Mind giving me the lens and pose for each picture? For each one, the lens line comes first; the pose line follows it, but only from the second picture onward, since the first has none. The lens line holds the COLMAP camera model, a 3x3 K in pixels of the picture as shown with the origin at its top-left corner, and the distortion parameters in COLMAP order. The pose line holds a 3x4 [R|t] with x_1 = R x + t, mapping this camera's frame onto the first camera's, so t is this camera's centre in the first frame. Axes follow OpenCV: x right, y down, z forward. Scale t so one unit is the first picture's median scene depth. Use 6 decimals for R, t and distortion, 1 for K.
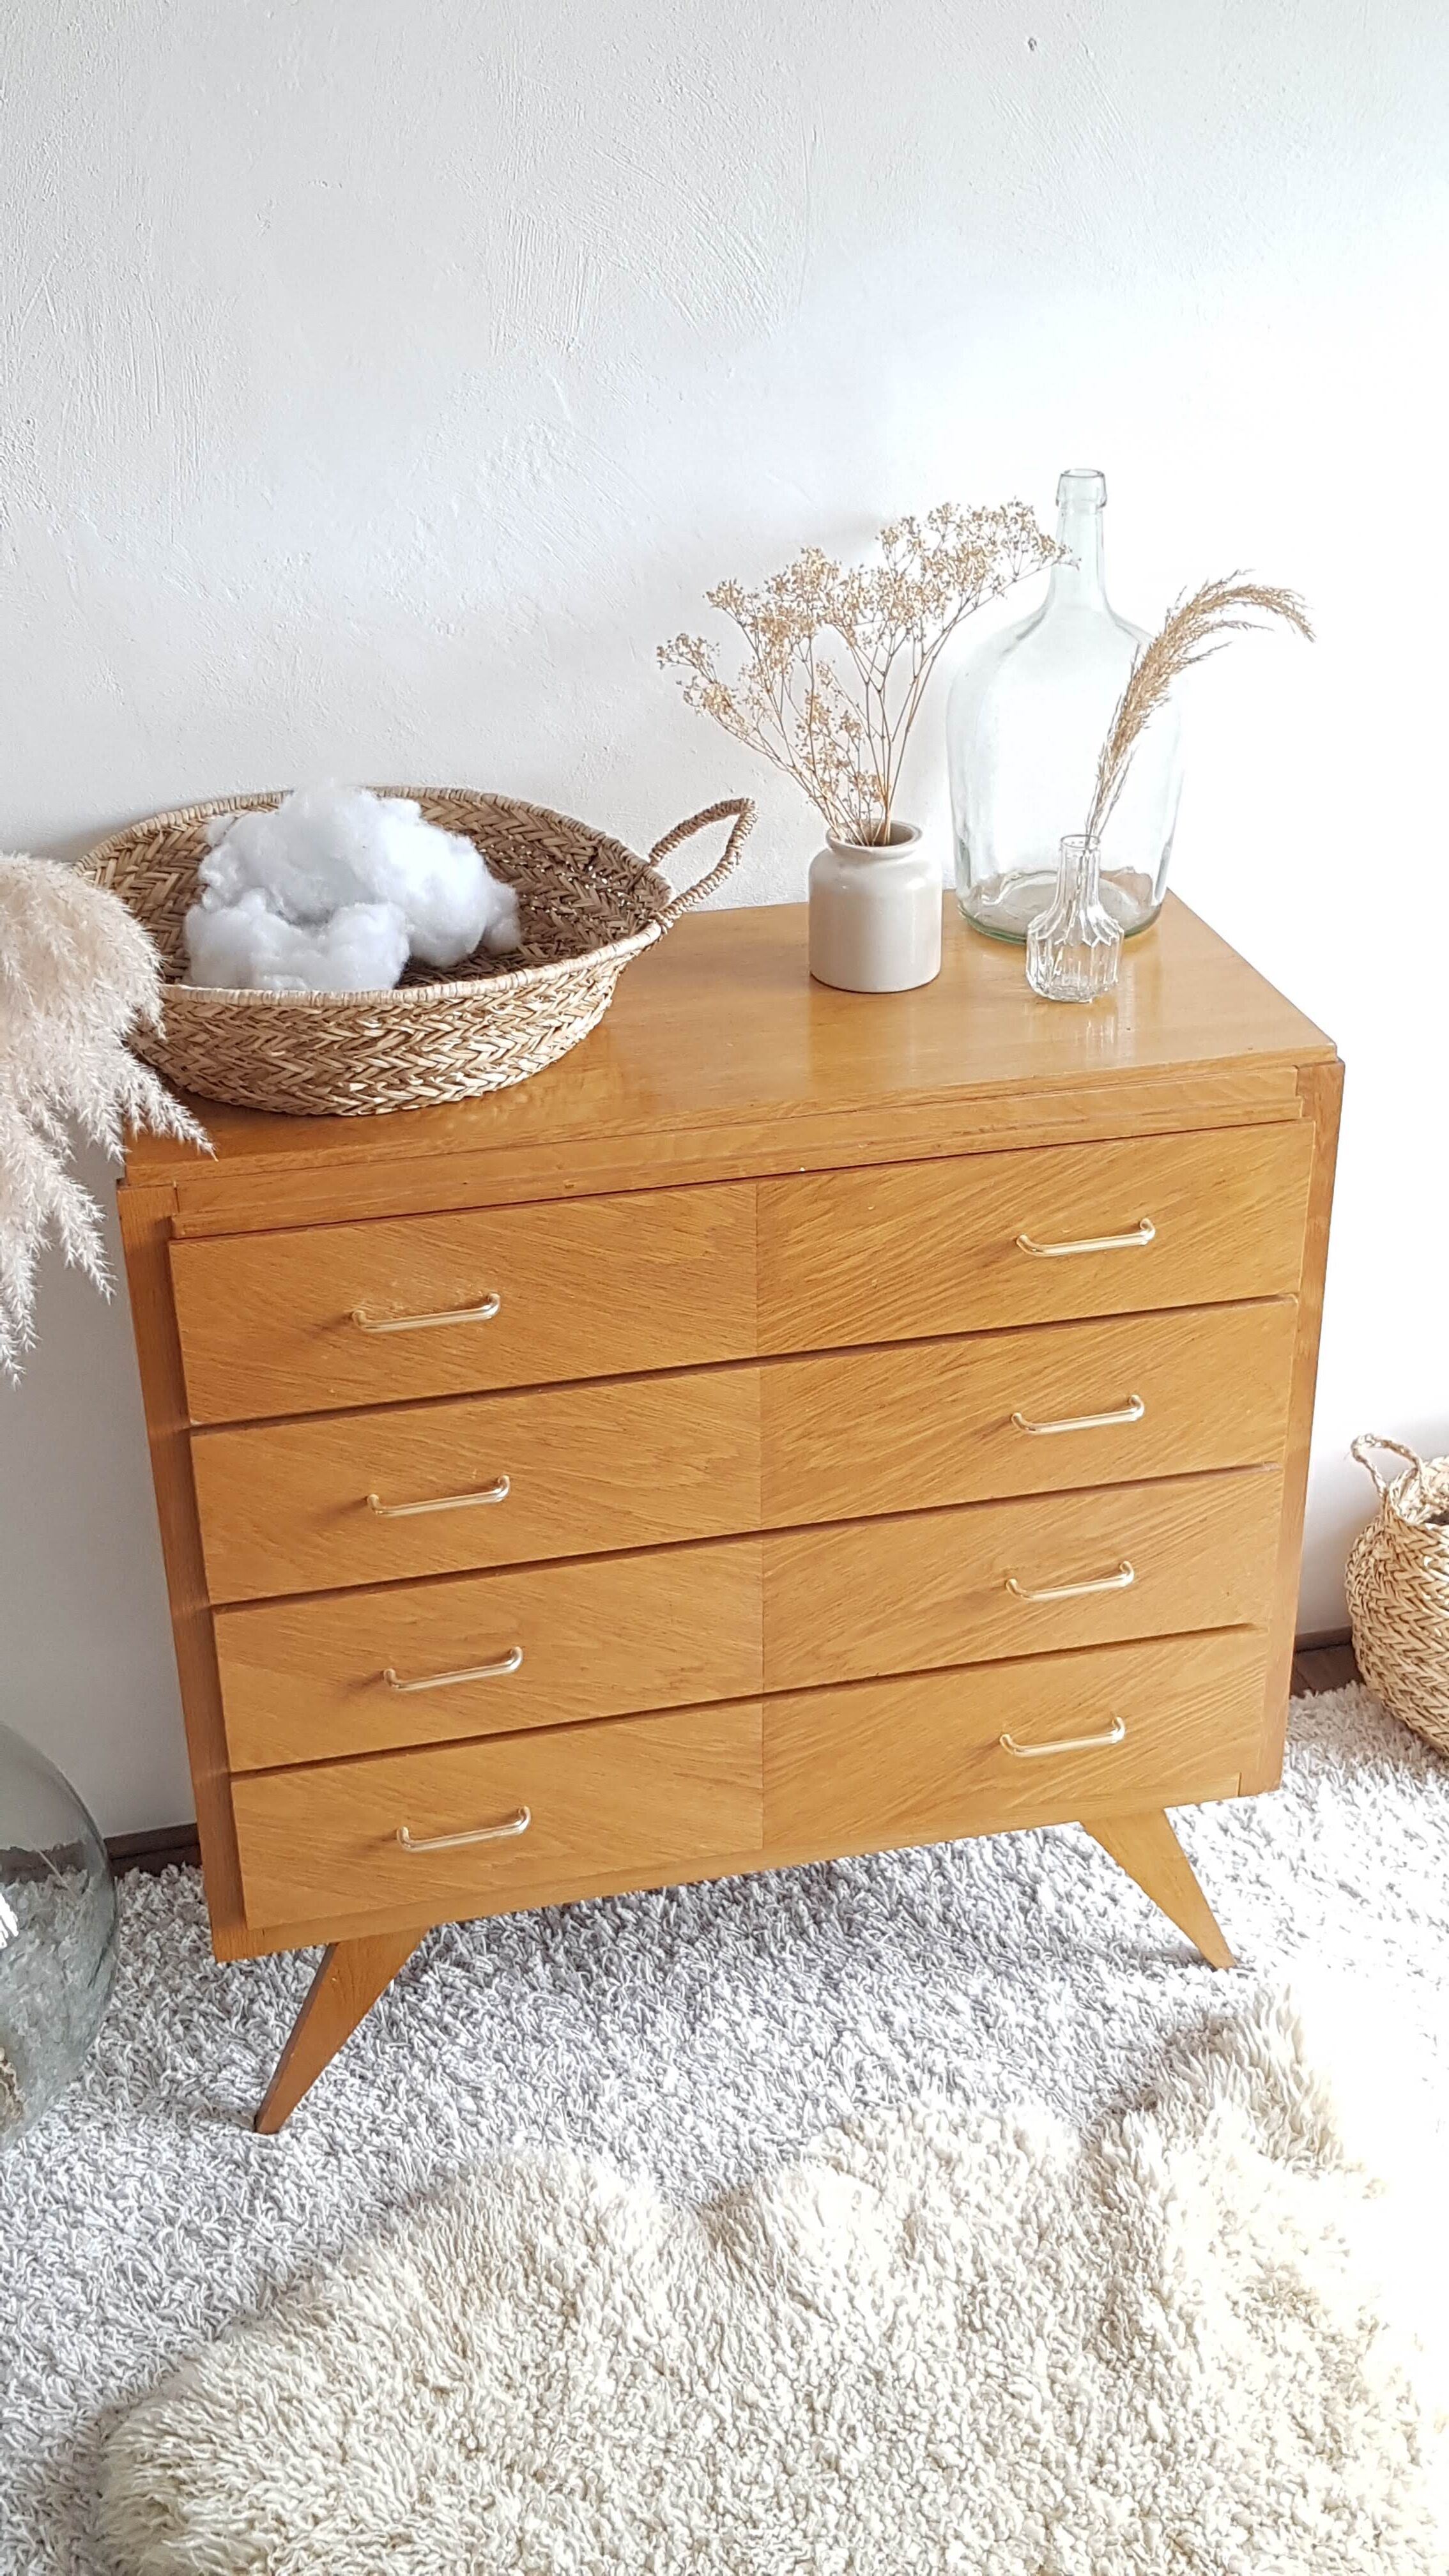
lens RADIAL K [[2673.7, 0, 735.5], [0, 2673.7, 1223.0], [0, 0, 1]] dist [0.133012, -0.209085]
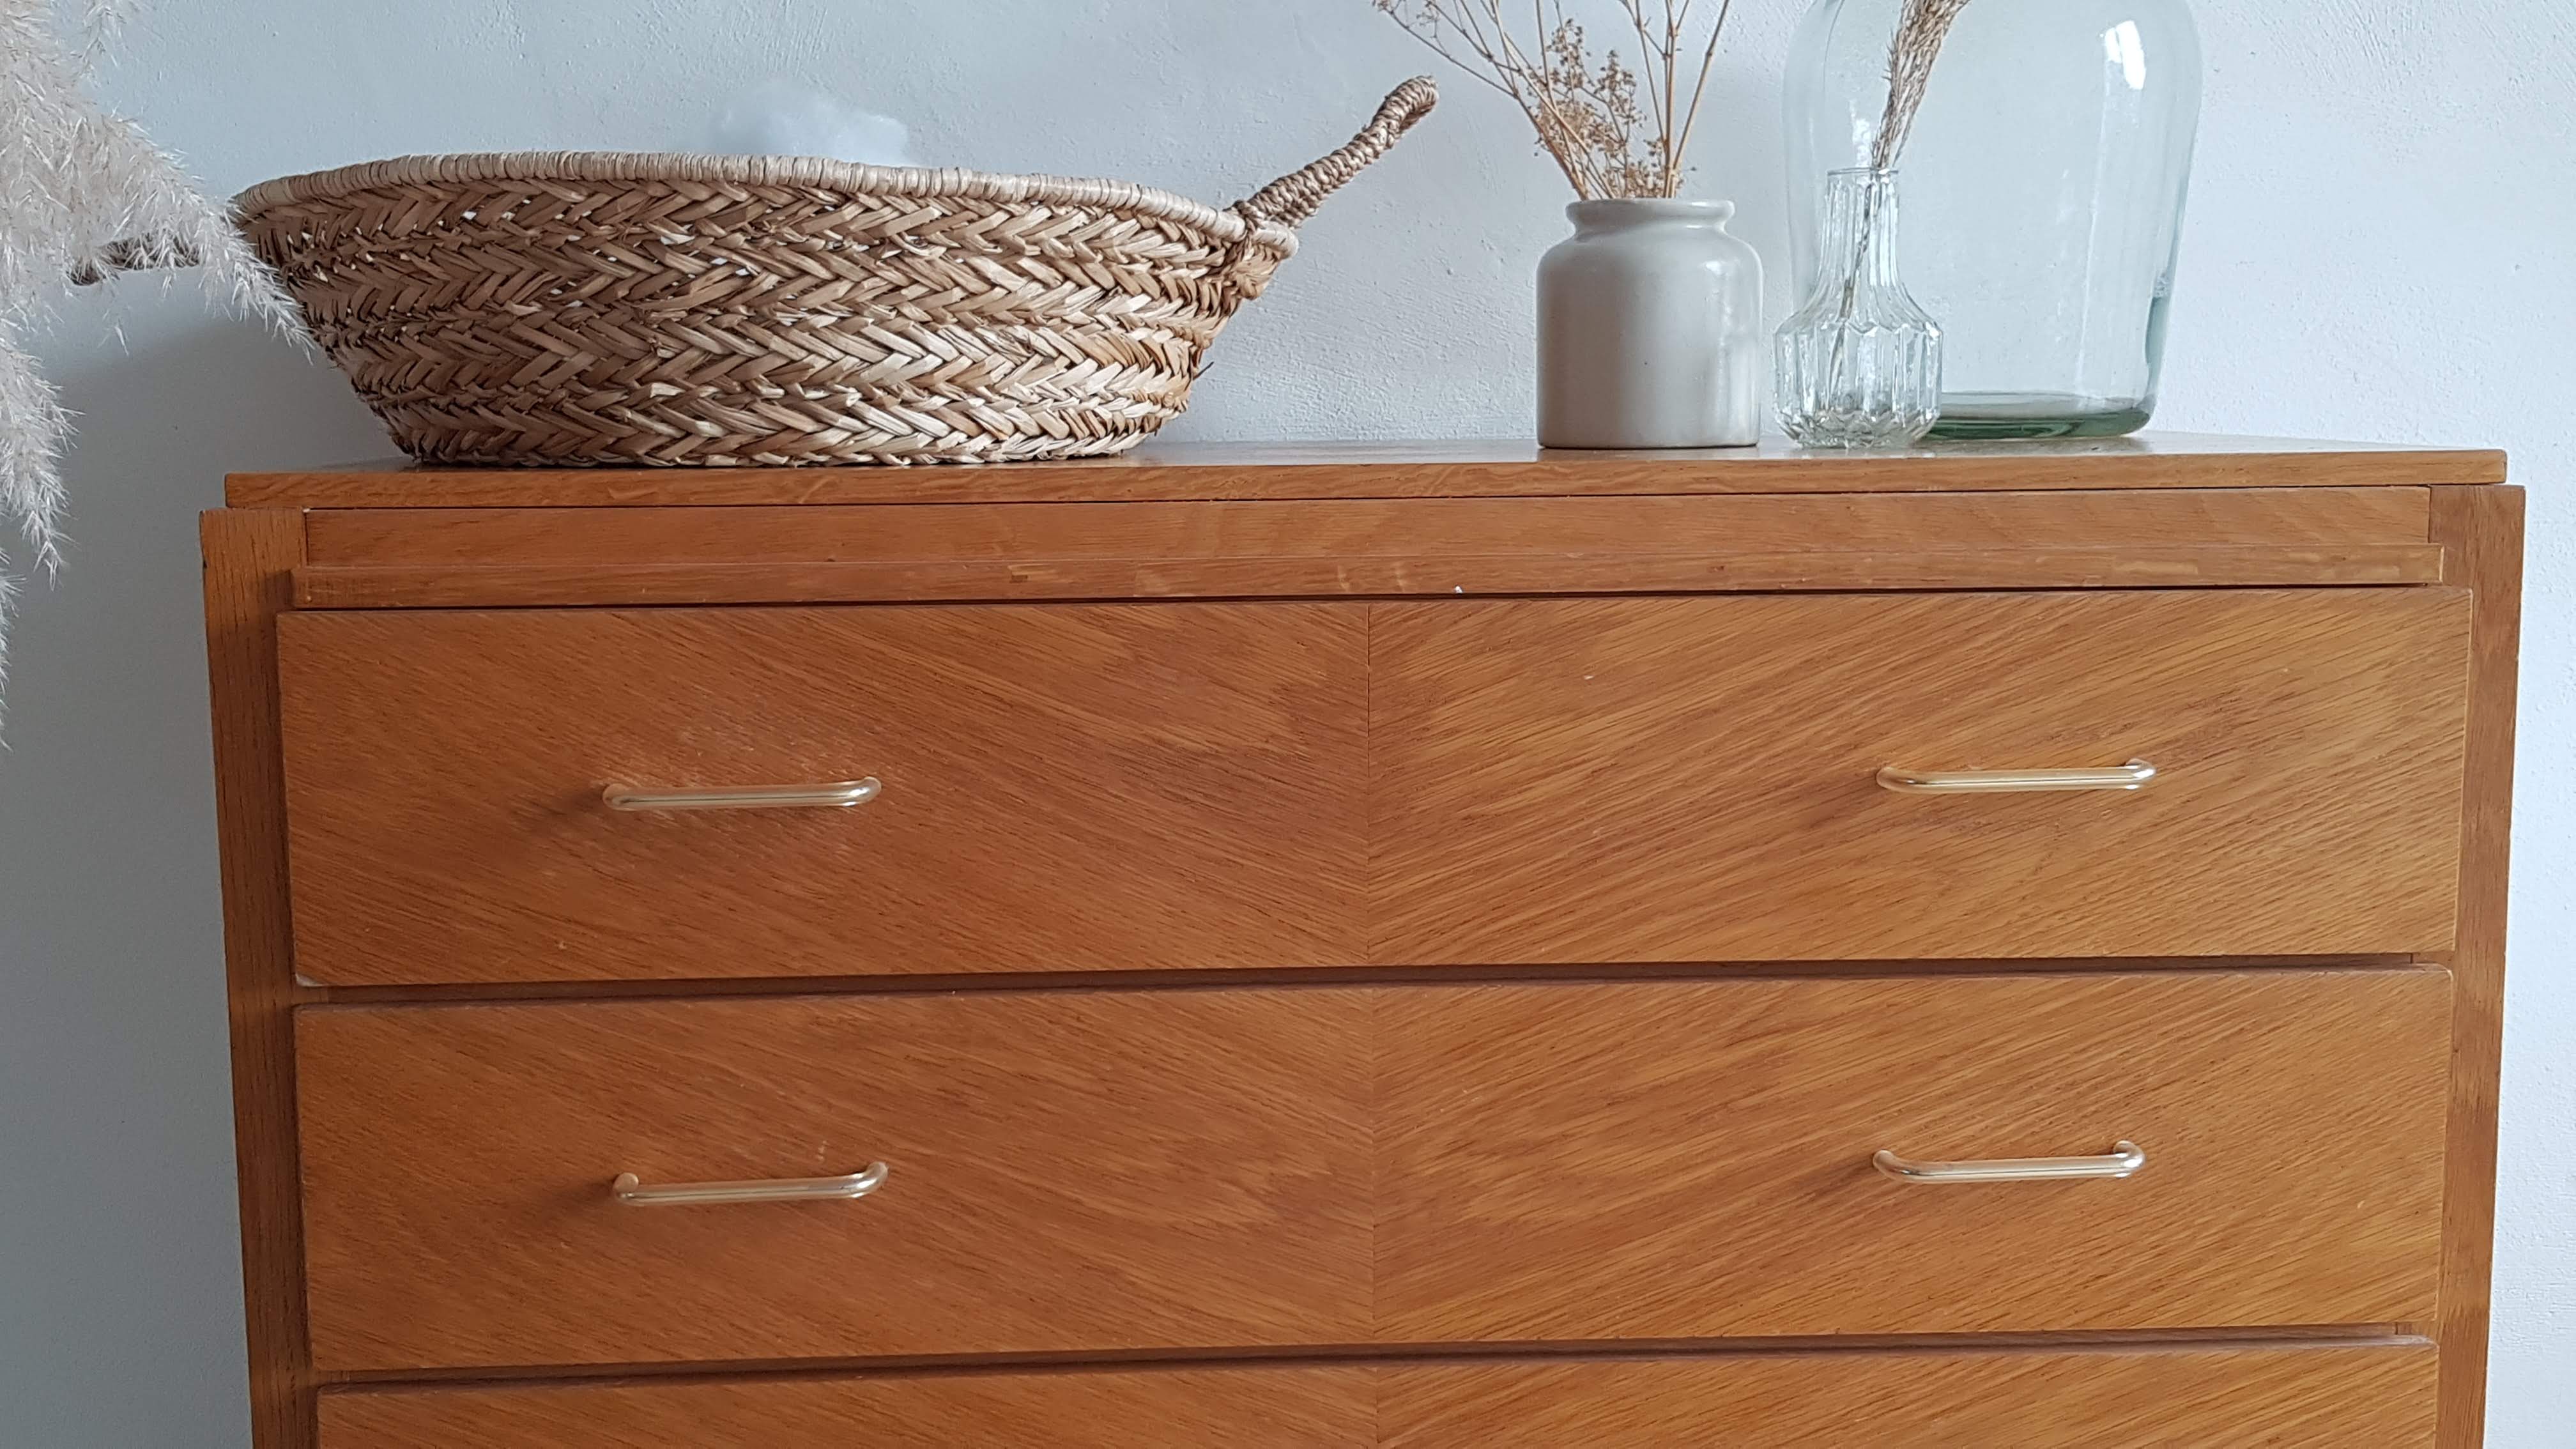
lens RADIAL K [[2697.4, 0, 1230.0], [0, 2697.4, 724.0], [0, 0, 1]] dist [0.153127, -0.390830]
pose [[0.983757, 0.026574, -0.177528, 0.072667], [-0.083925, 0.942325, -0.324007, 0.175019], [0.158678, 0.333644, 0.929249, 0.468977]]
